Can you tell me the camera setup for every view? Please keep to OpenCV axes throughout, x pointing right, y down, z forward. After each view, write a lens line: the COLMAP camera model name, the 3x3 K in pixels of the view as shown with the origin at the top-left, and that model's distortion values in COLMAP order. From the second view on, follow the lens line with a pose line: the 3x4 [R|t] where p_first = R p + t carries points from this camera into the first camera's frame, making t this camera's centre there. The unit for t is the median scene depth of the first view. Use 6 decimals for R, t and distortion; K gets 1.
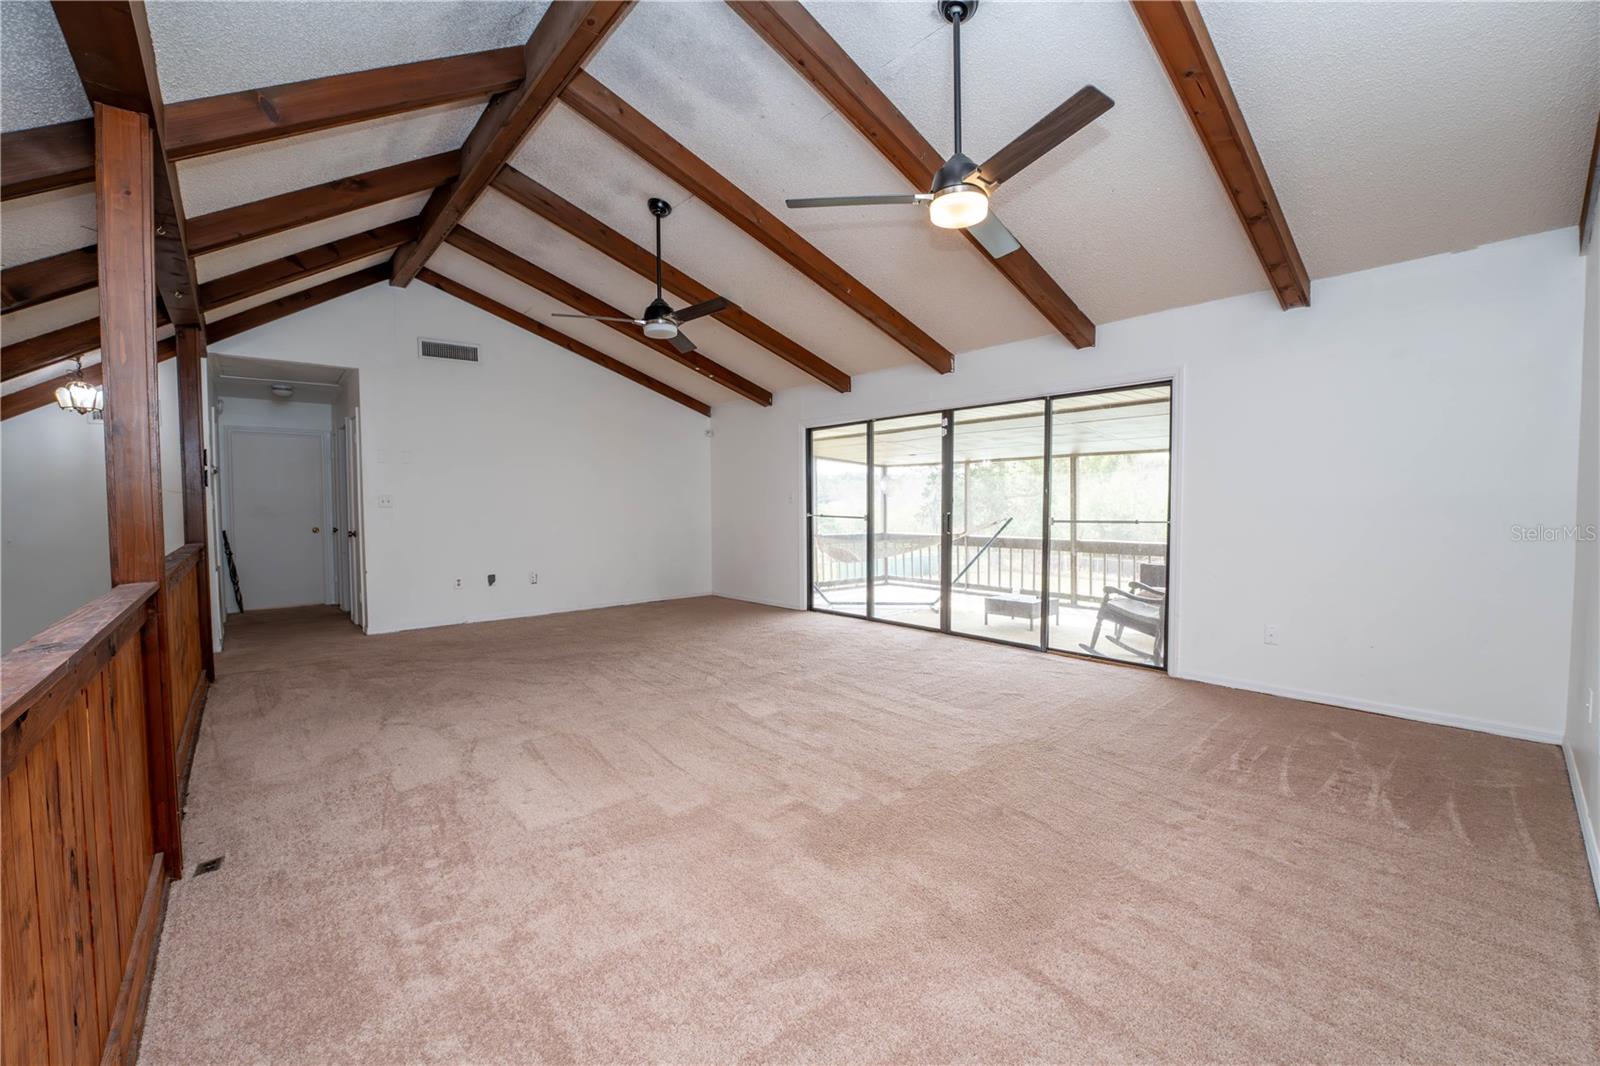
lens RADIAL K [[628.4, 0, 800.0], [0, 628.4, 533.0], [0, 0, 1]] dist [-0.012507, -0.000020]
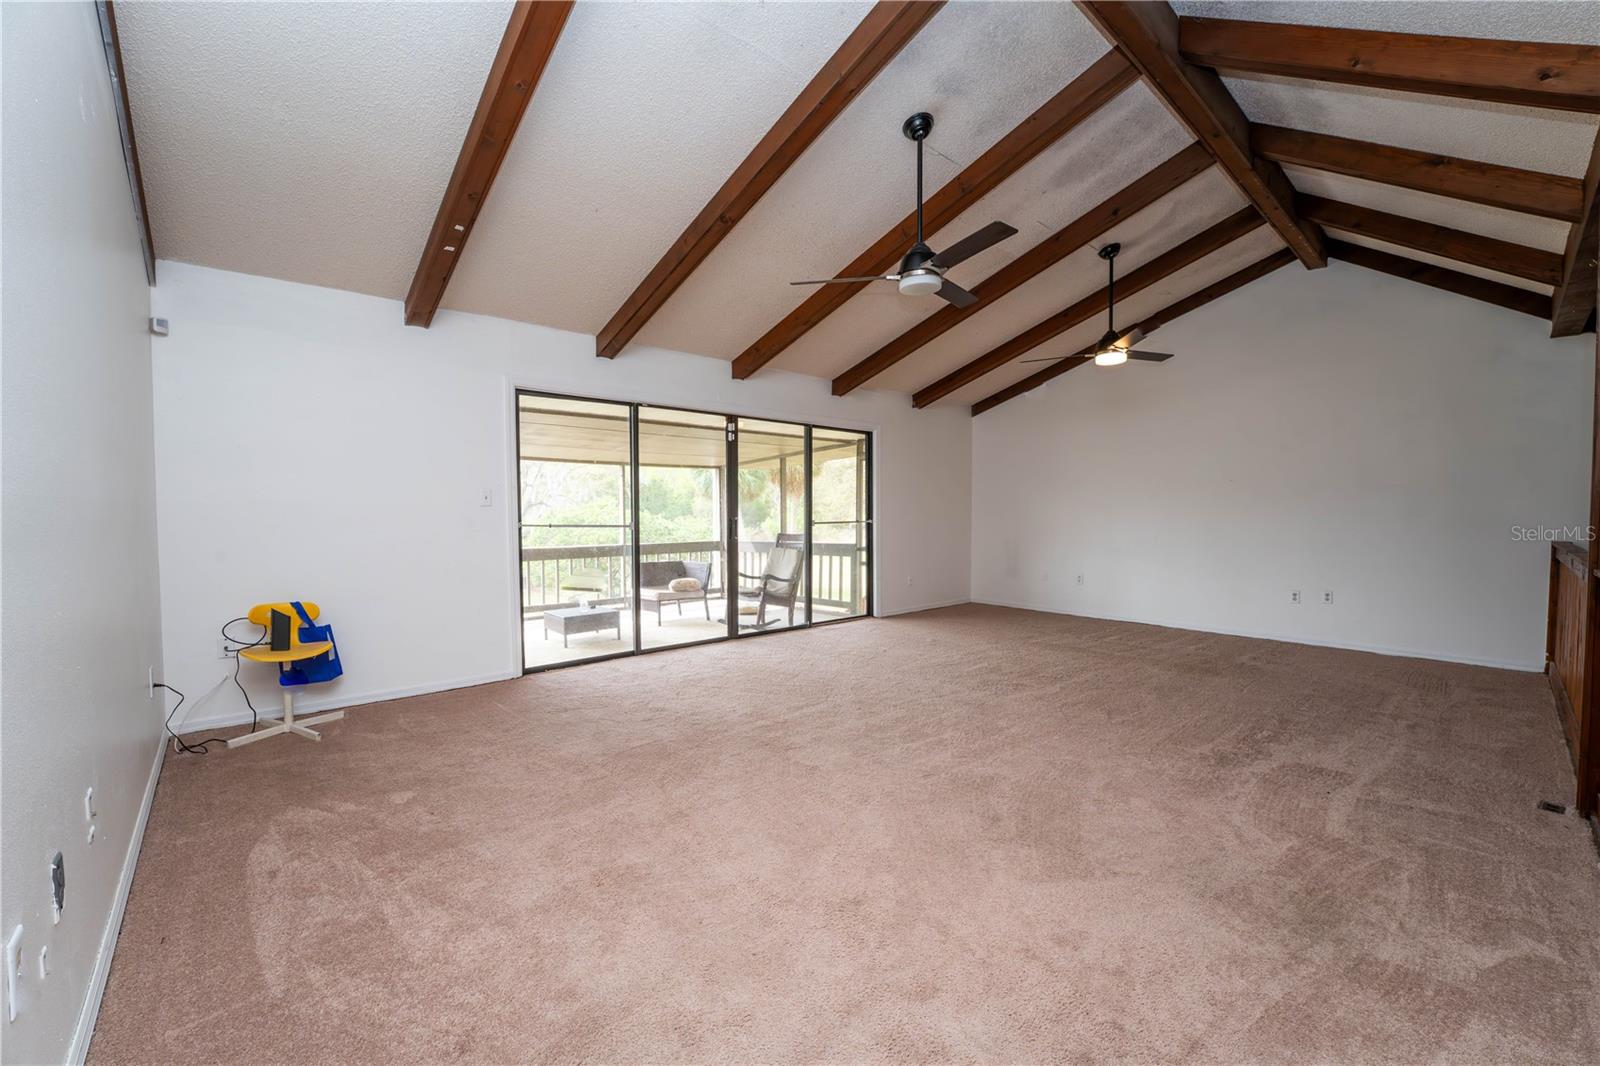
lens RADIAL K [[628.4, 0, 800.0], [0, 628.4, 533.0], [0, 0, 1]] dist [-0.012507, -0.000020]
pose [[0.013251, -0.029783, 0.999469, -0.633054], [0.043786, 0.998615, 0.029177, -0.027090], [-0.998953, 0.043376, 0.014537, 0.726378]]
